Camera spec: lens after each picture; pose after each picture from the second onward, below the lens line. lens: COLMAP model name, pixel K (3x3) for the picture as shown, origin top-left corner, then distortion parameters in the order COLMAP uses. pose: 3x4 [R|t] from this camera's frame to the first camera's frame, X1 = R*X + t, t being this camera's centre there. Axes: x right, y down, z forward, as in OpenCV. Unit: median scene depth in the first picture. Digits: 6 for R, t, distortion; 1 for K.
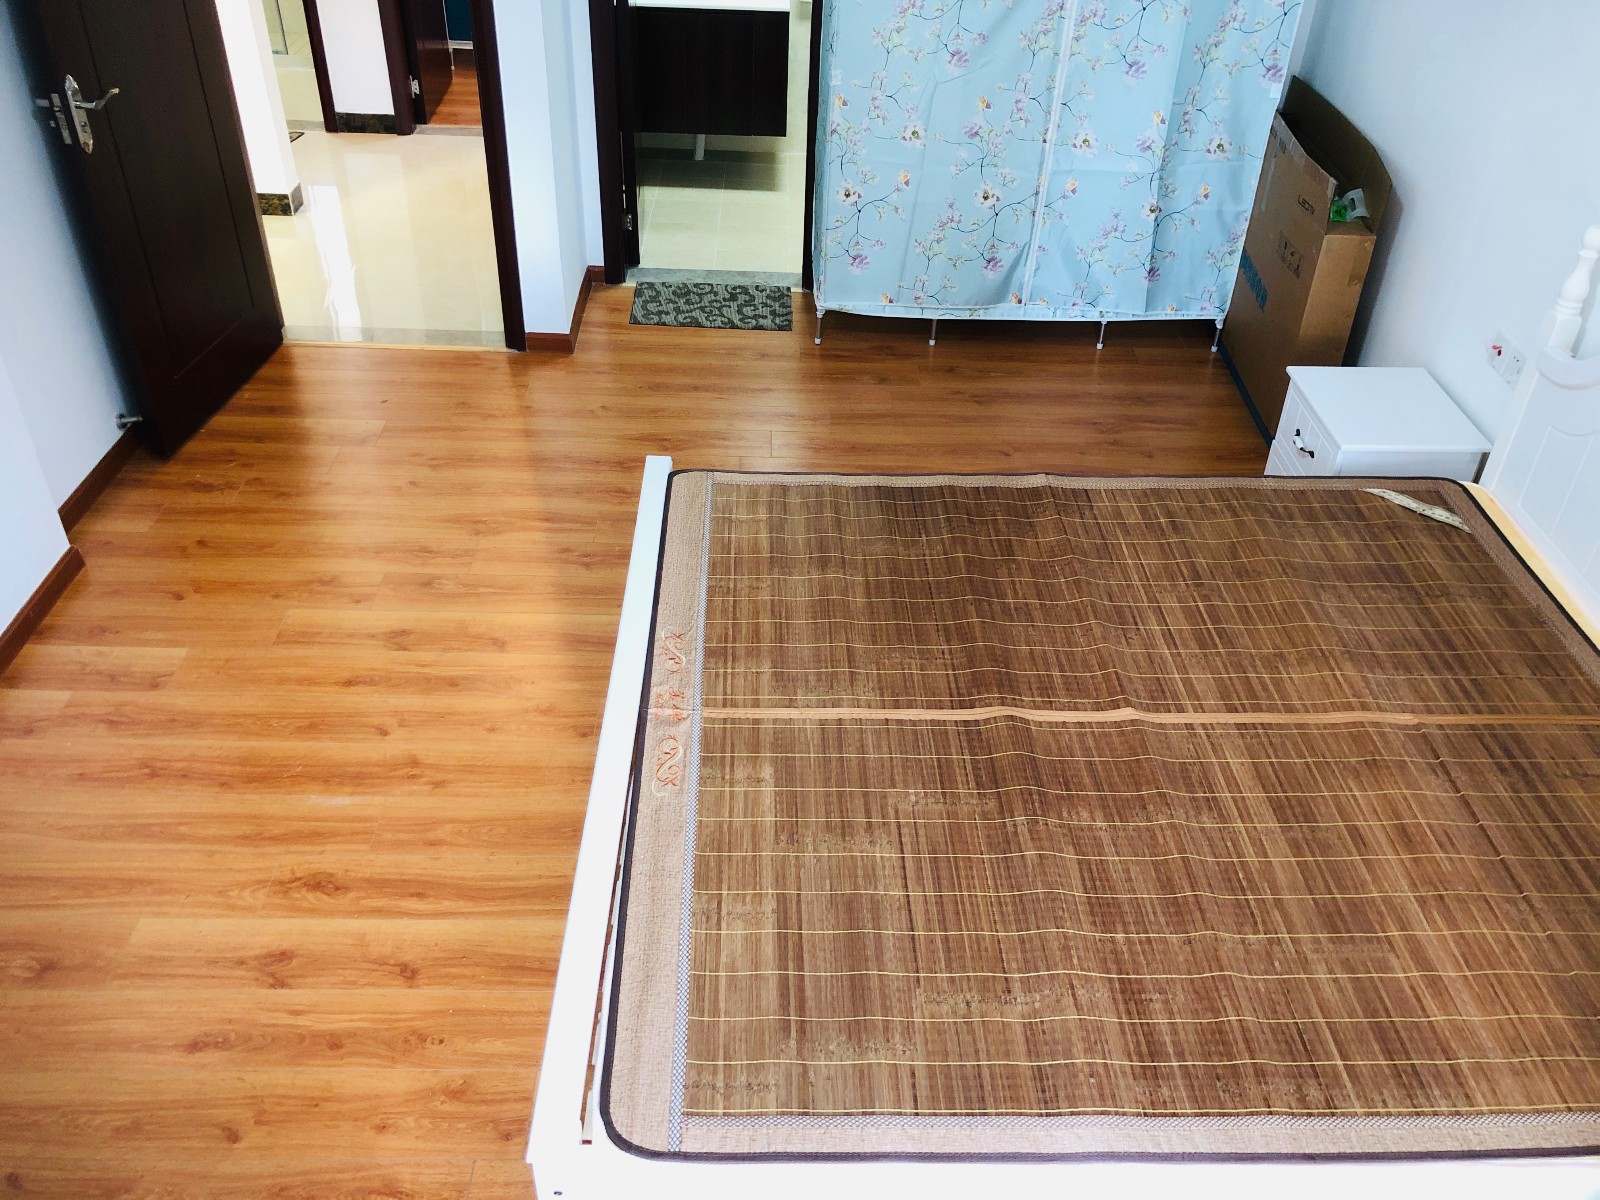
lens RADIAL K [[1310.8, 0, 800.0], [0, 1310.8, 600.0], [0, 0, 1]] dist [0.016240, -0.024021]
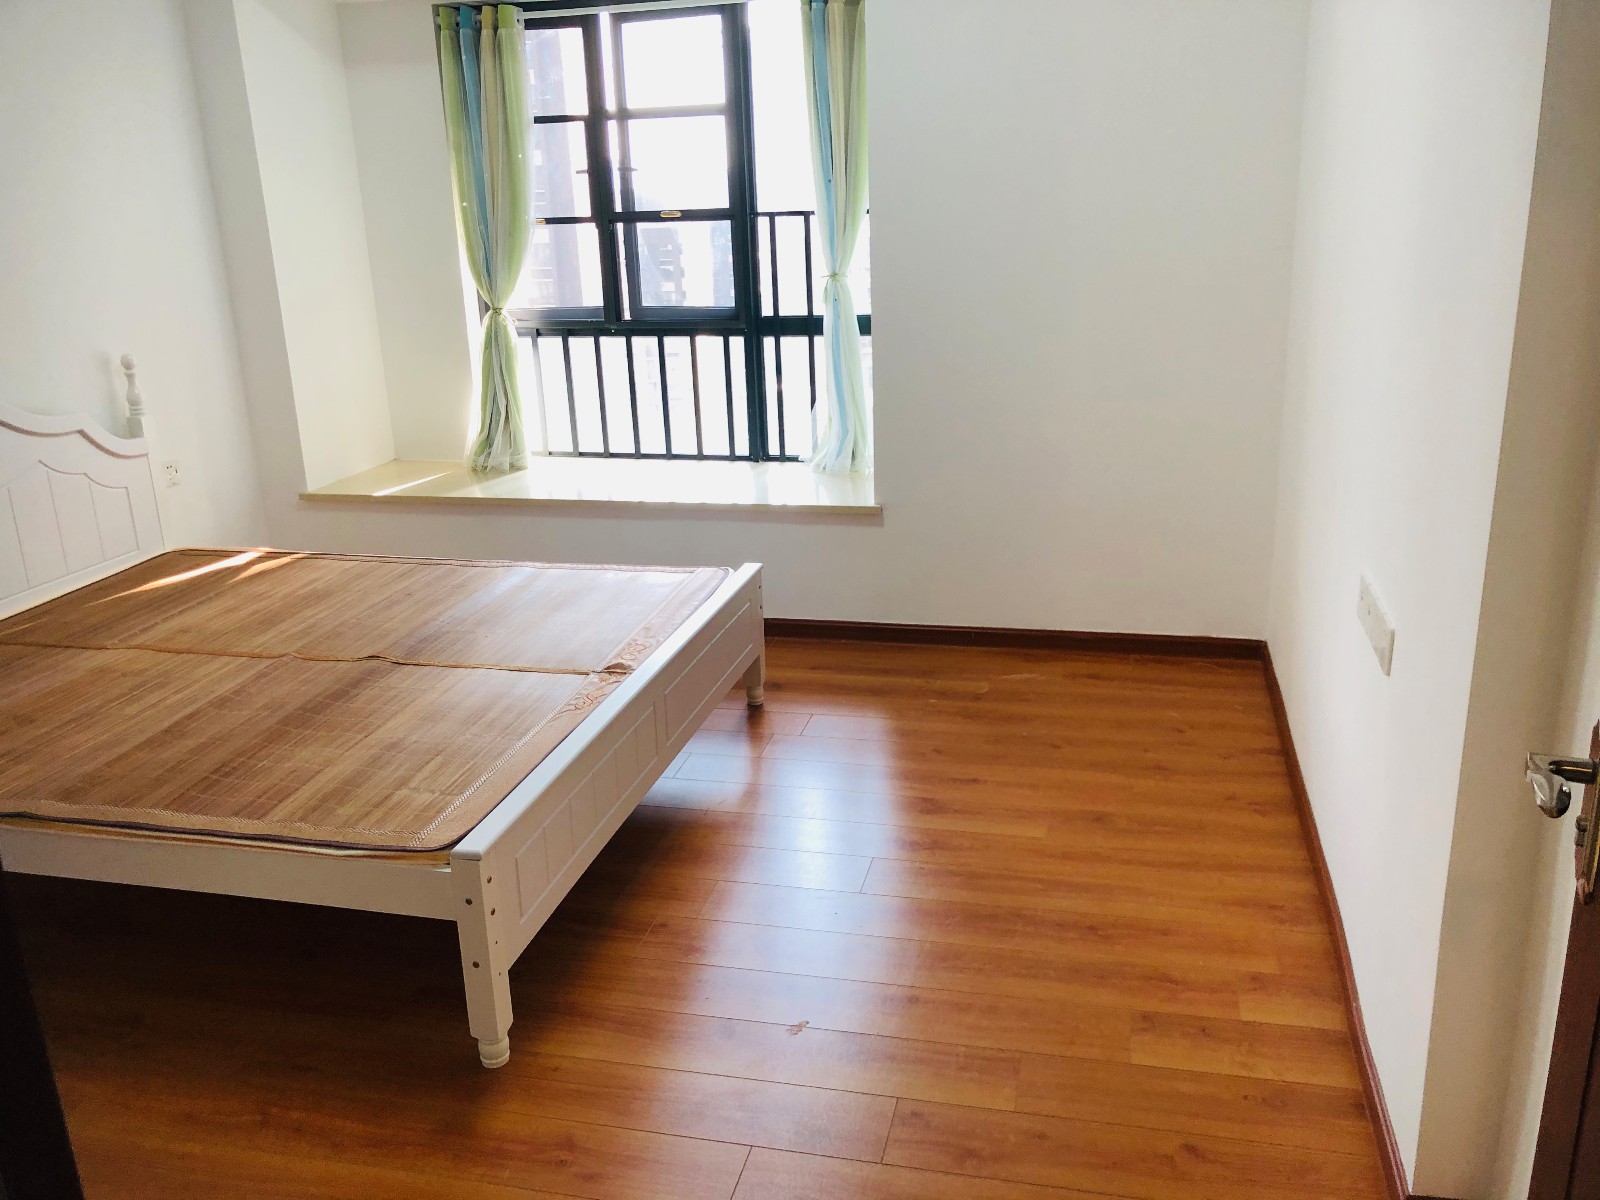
lens RADIAL K [[1310.8, 0, 800.0], [0, 1310.8, 600.0], [0, 0, 1]] dist [0.016240, -0.024021]
pose [[-0.966755, -0.080013, 0.242861, -0.501599], [0.148474, 0.597613, 0.787917, -0.814931], [-0.208181, 0.797782, -0.565866, 1.408143]]
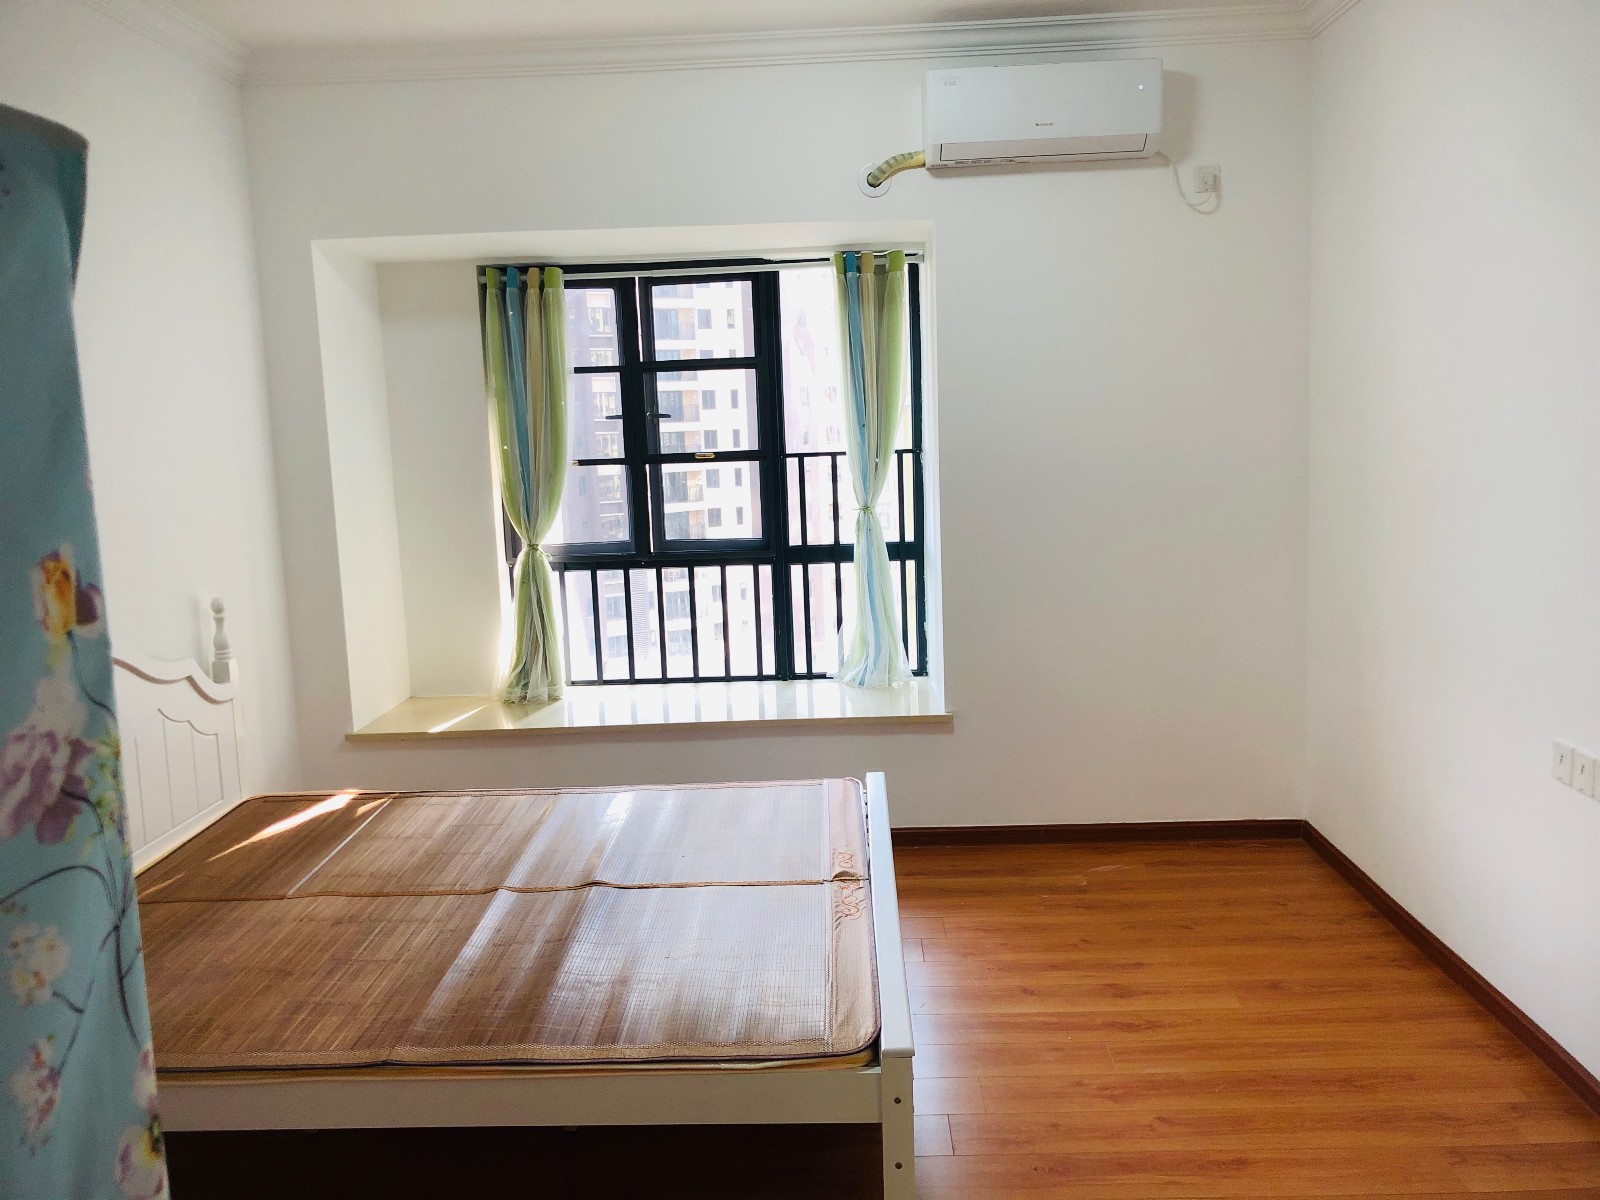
lens RADIAL K [[1310.8, 0, 800.0], [0, 1310.8, 600.0], [0, 0, 1]] dist [0.016240, -0.024021]
pose [[-0.998328, -0.006694, 0.057406, -0.107929], [0.034957, 0.721036, 0.692015, -0.907299], [-0.046024, 0.692865, -0.719597, 1.524682]]
